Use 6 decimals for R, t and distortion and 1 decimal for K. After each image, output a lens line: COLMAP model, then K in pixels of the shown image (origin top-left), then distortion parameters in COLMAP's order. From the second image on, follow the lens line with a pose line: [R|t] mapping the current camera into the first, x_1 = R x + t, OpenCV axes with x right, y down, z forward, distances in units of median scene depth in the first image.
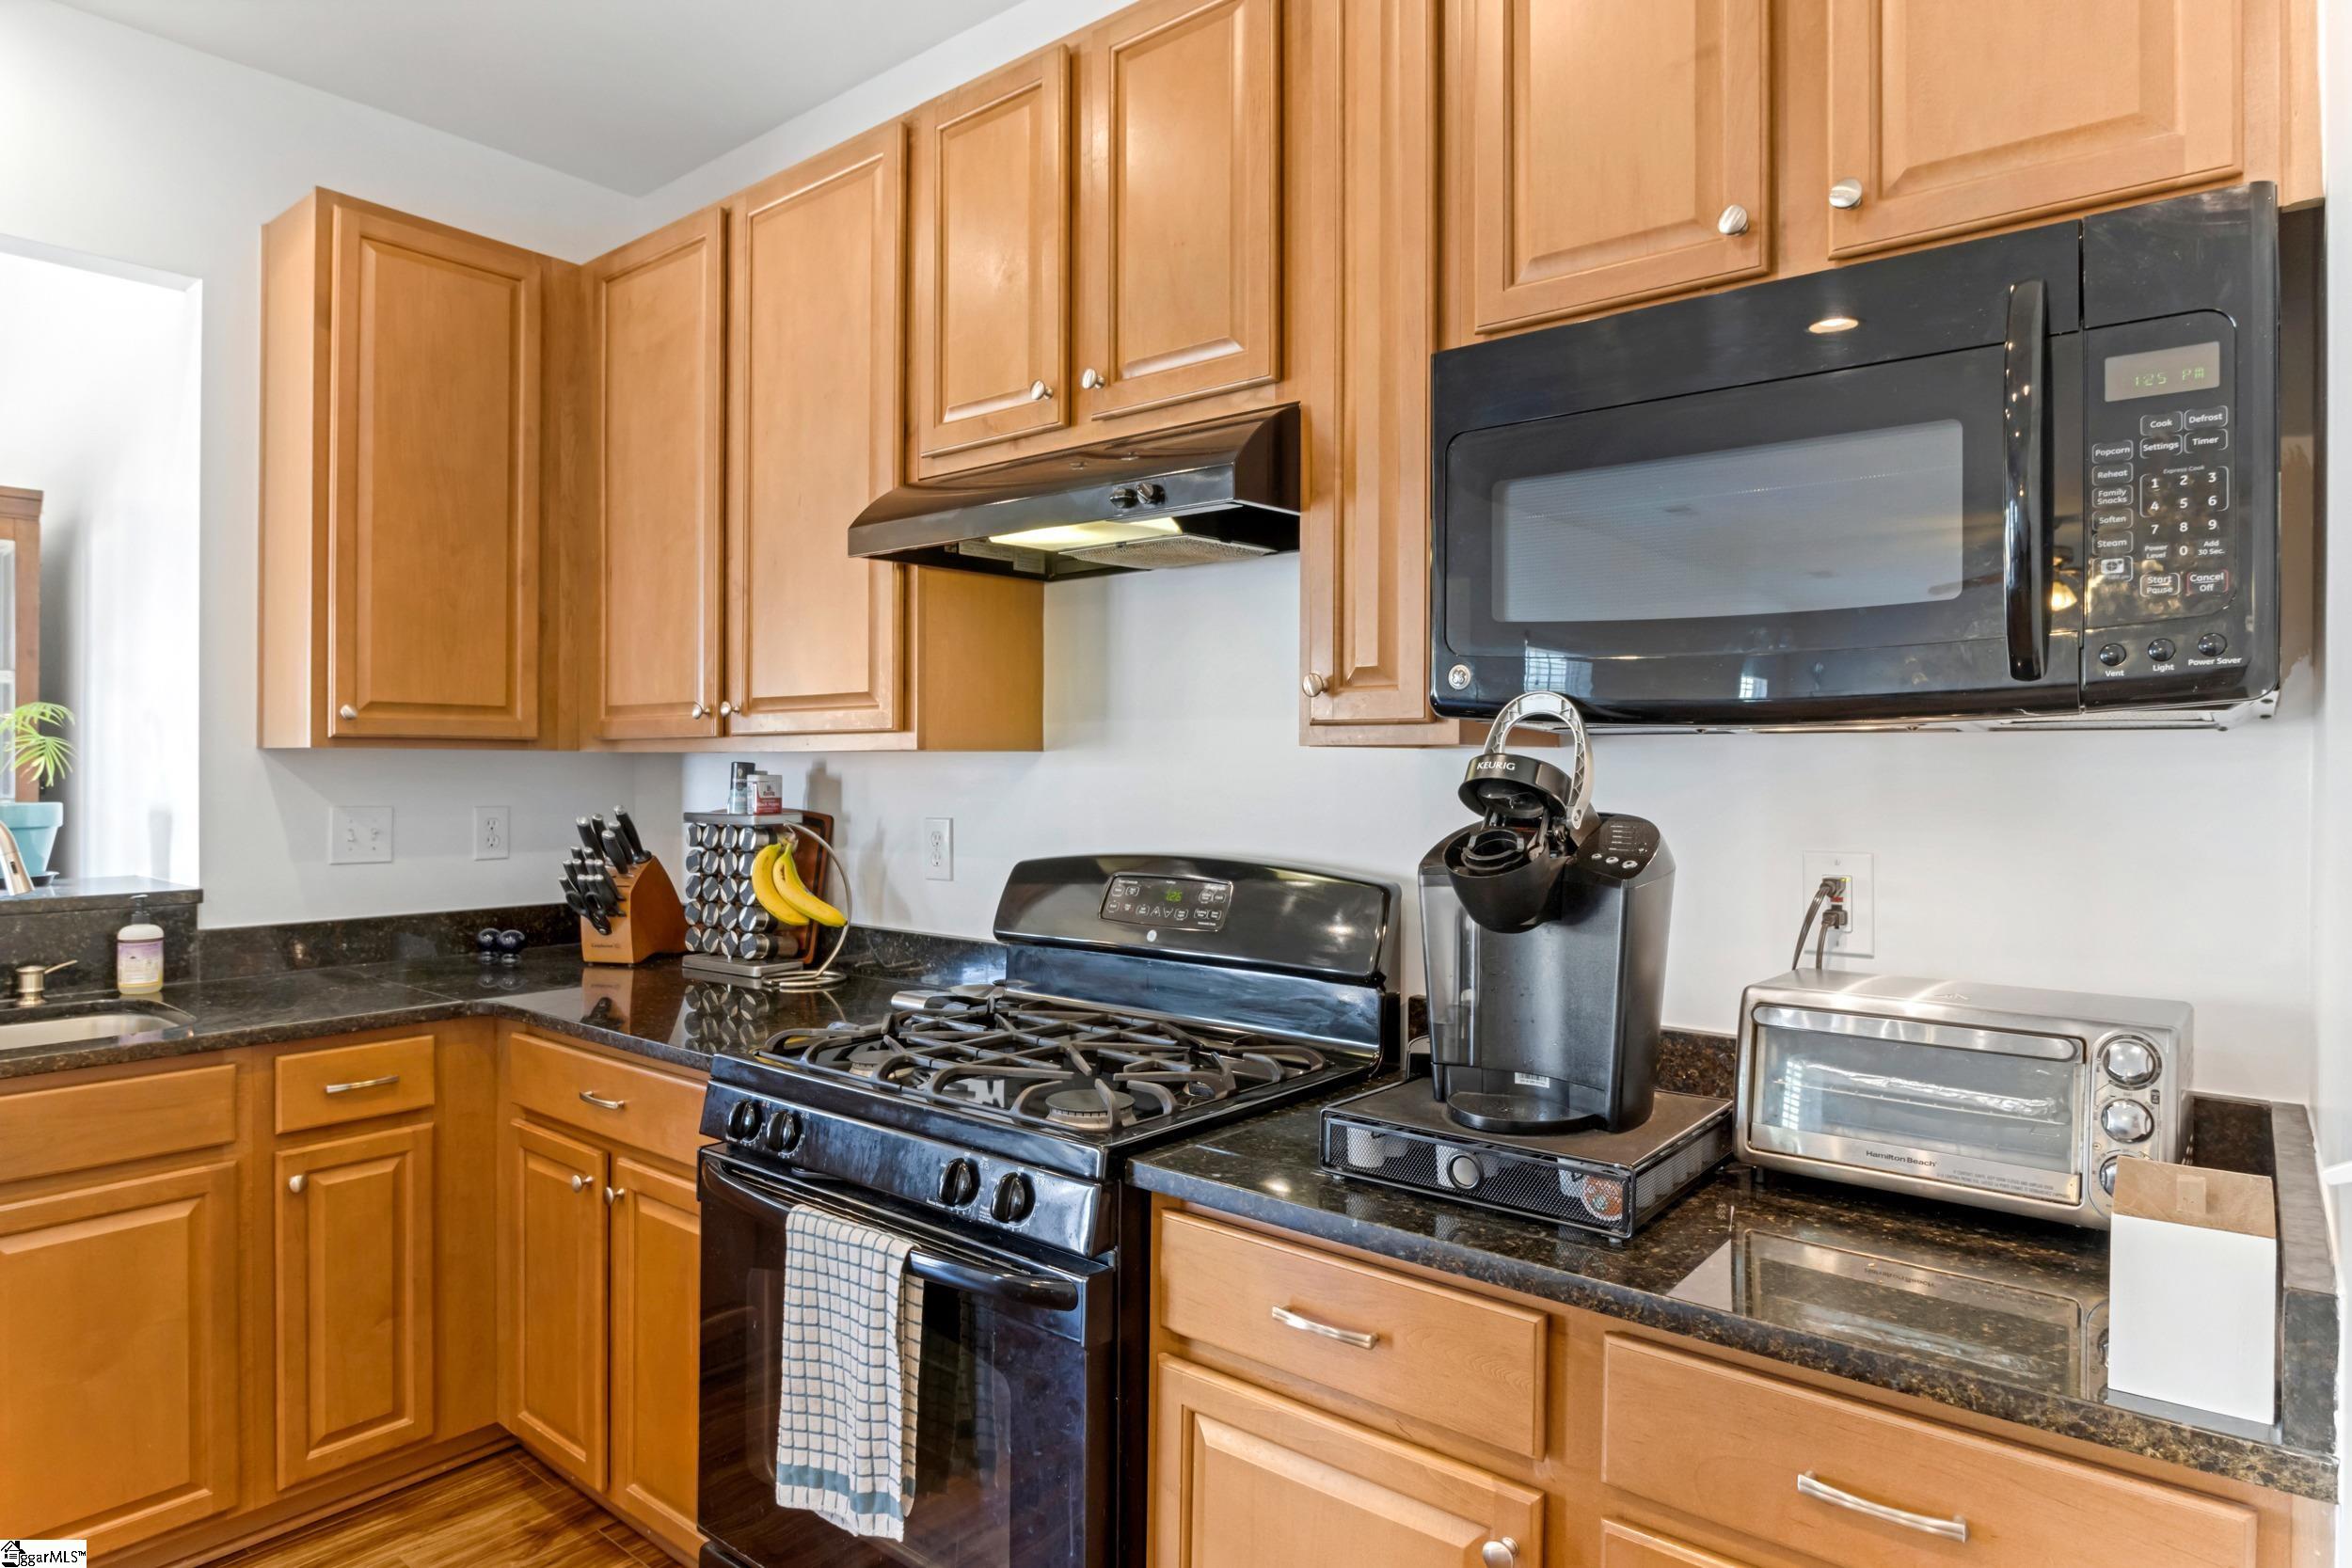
lens RADIAL K [[1342.0, 0, 1177.6], [0, 1342.0, 761.3], [0, 0, 1]] dist [-0.017953, -0.000257]
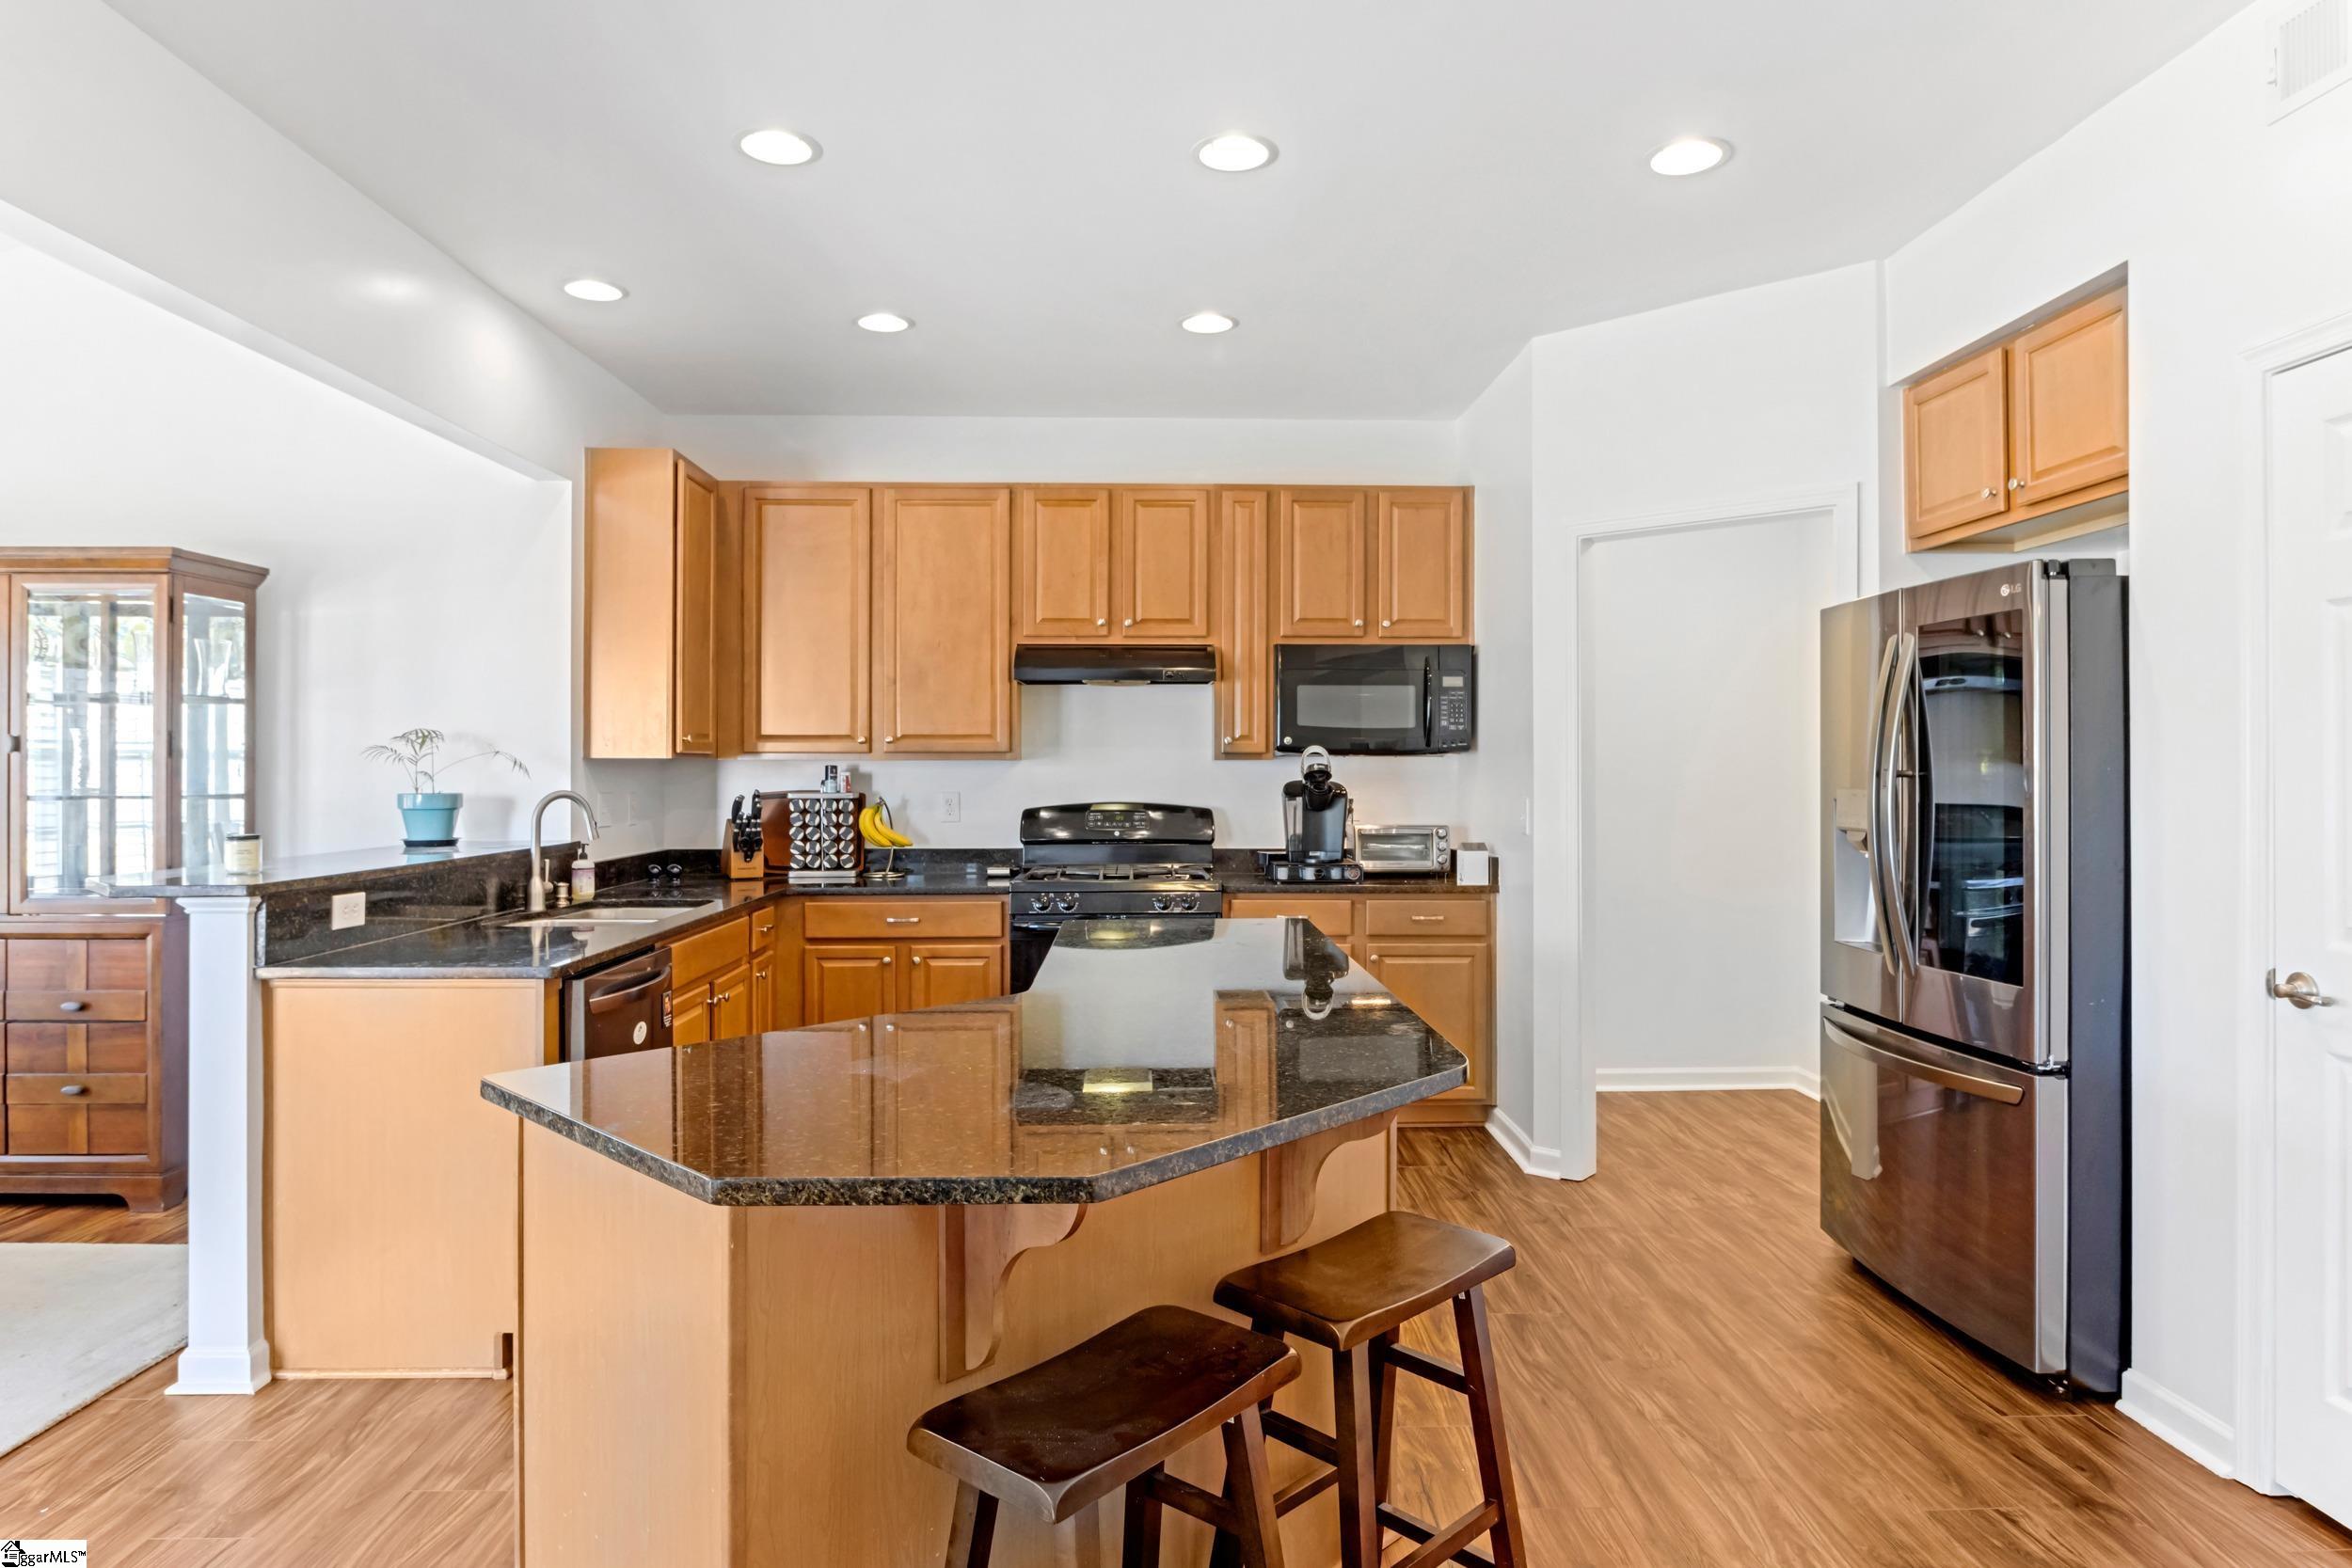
lens RADIAL K [[1342.0, 0, 1177.6], [0, 1342.0, 761.3], [0, 0, 1]] dist [-0.017953, -0.000257]
pose [[0.754956, -0.001590, 0.655774, -1.385486], [0.000479, 0.999998, 0.001873, -0.010015], [-0.655775, -0.001100, 0.754955, -0.866461]]
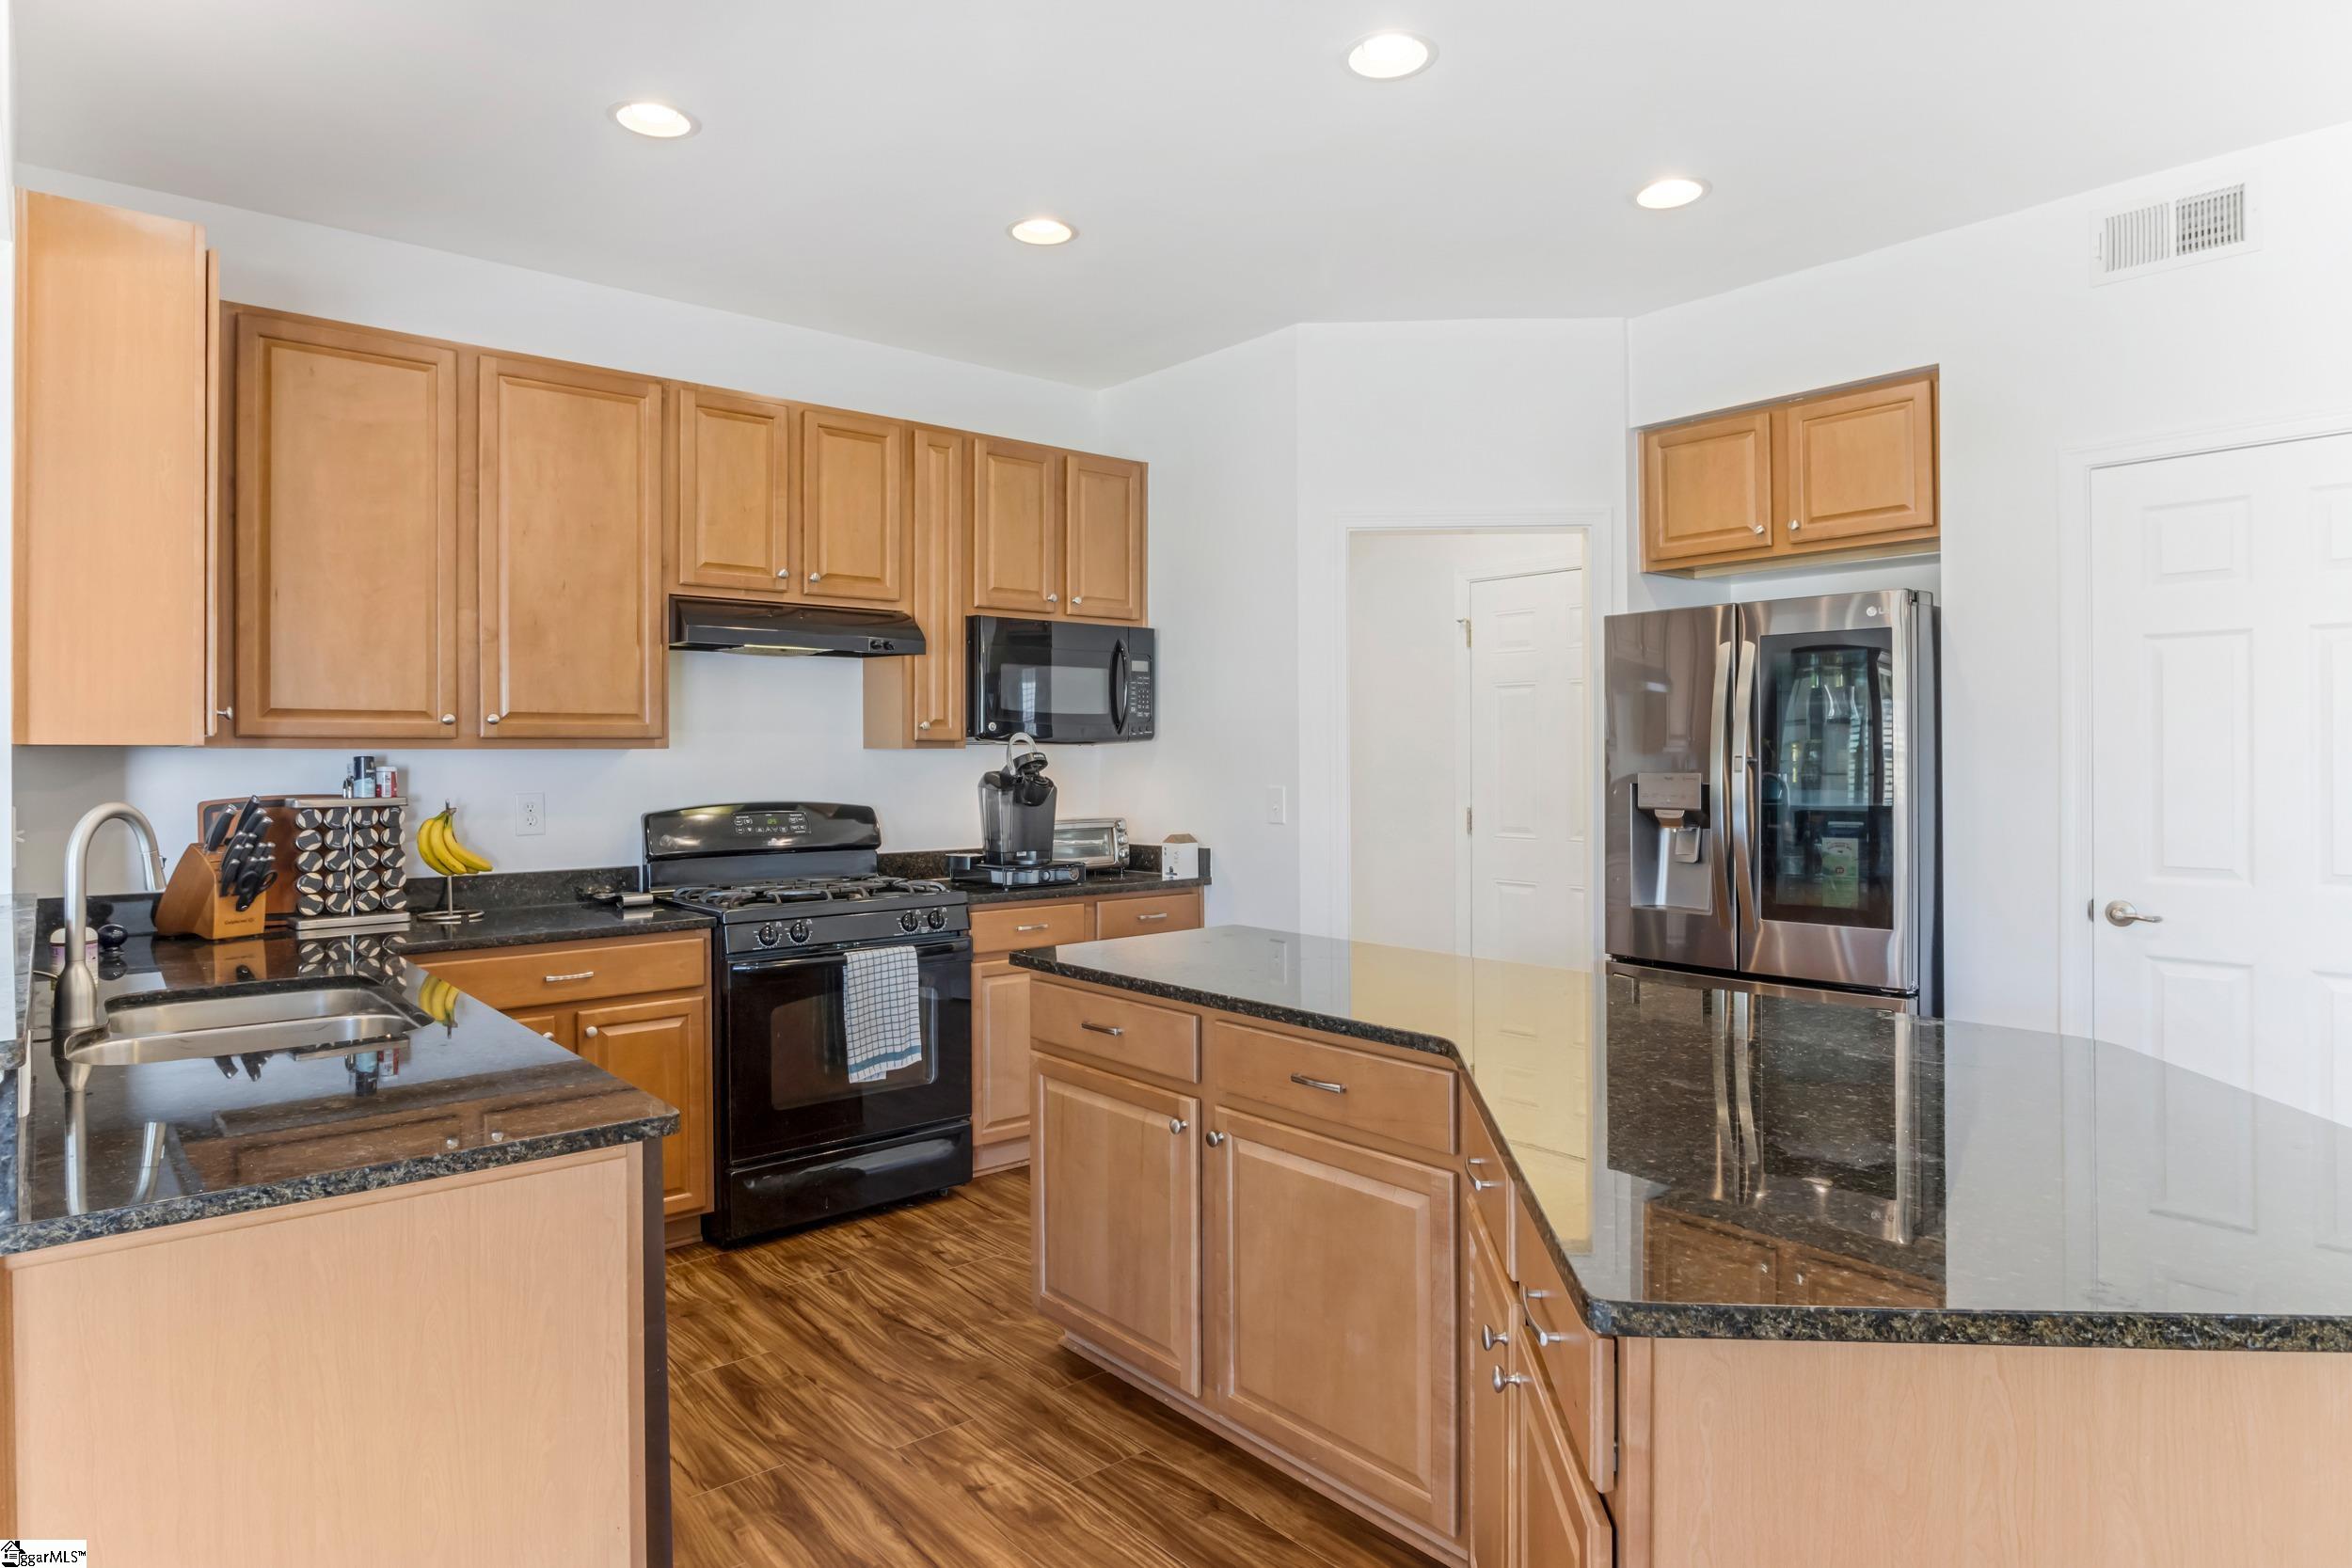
lens RADIAL K [[1342.0, 0, 1177.6], [0, 1342.0, 761.3], [0, 0, 1]] dist [-0.017953, -0.000257]
pose [[0.180651, -0.010521, 0.983491, -1.639973], [-0.000446, 0.999942, 0.010779, -0.010470], [-0.983547, -0.002386, 0.180636, 0.027925]]
